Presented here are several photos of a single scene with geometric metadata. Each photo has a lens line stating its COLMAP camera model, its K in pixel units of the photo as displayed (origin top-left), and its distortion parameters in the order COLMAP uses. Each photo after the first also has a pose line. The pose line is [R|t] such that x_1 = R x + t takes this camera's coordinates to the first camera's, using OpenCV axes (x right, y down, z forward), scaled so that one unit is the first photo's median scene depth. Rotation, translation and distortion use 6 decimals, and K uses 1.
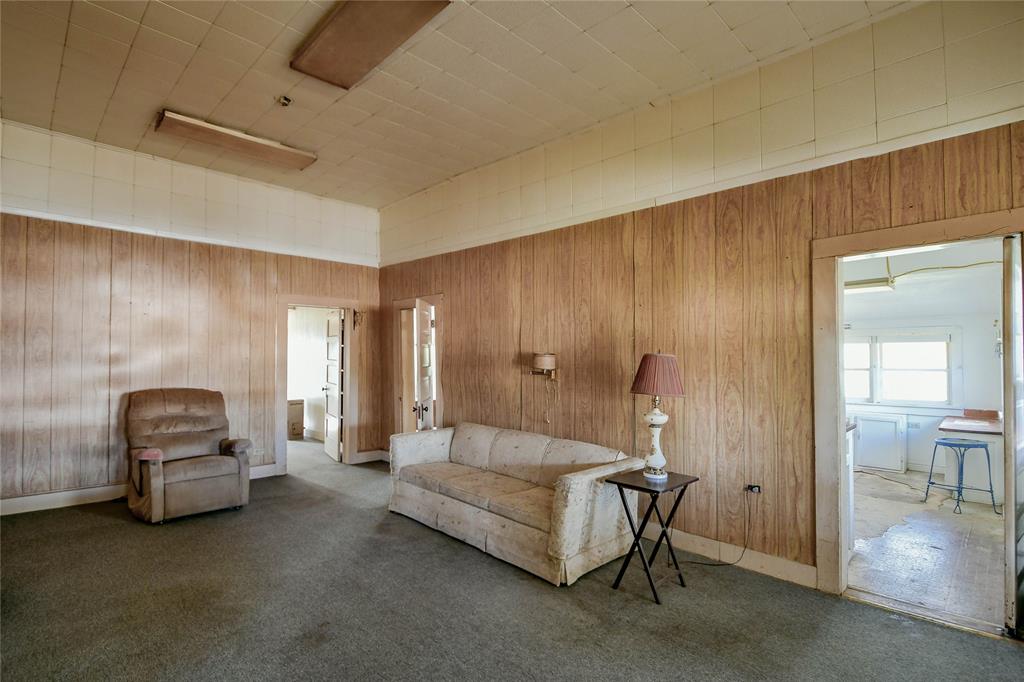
lens RADIAL K [[498.3, 0, 506.8], [0, 498.3, 346.7], [0, 0, 1]] dist [-0.000424, -0.000314]
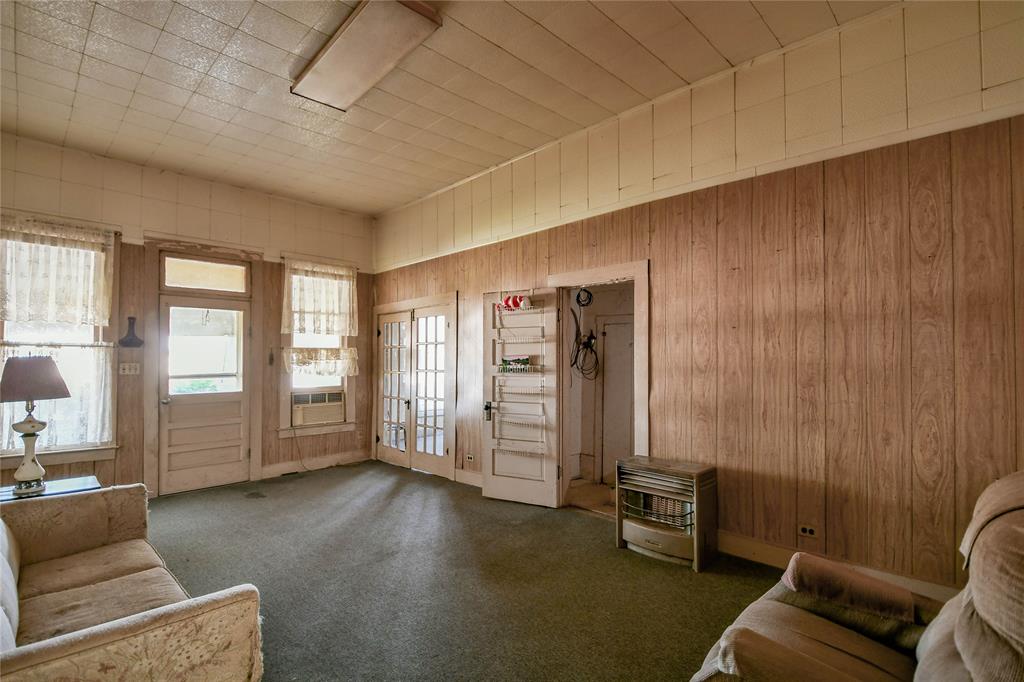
lens RADIAL K [[498.3, 0, 506.8], [0, 498.3, 346.7], [0, 0, 1]] dist [-0.000424, -0.000314]
pose [[-0.999992, -0.002193, 0.003234, -0.382038], [-0.002358, 0.998652, -0.051861, 0.030187], [-0.003116, -0.051868, -0.998649, 1.298349]]
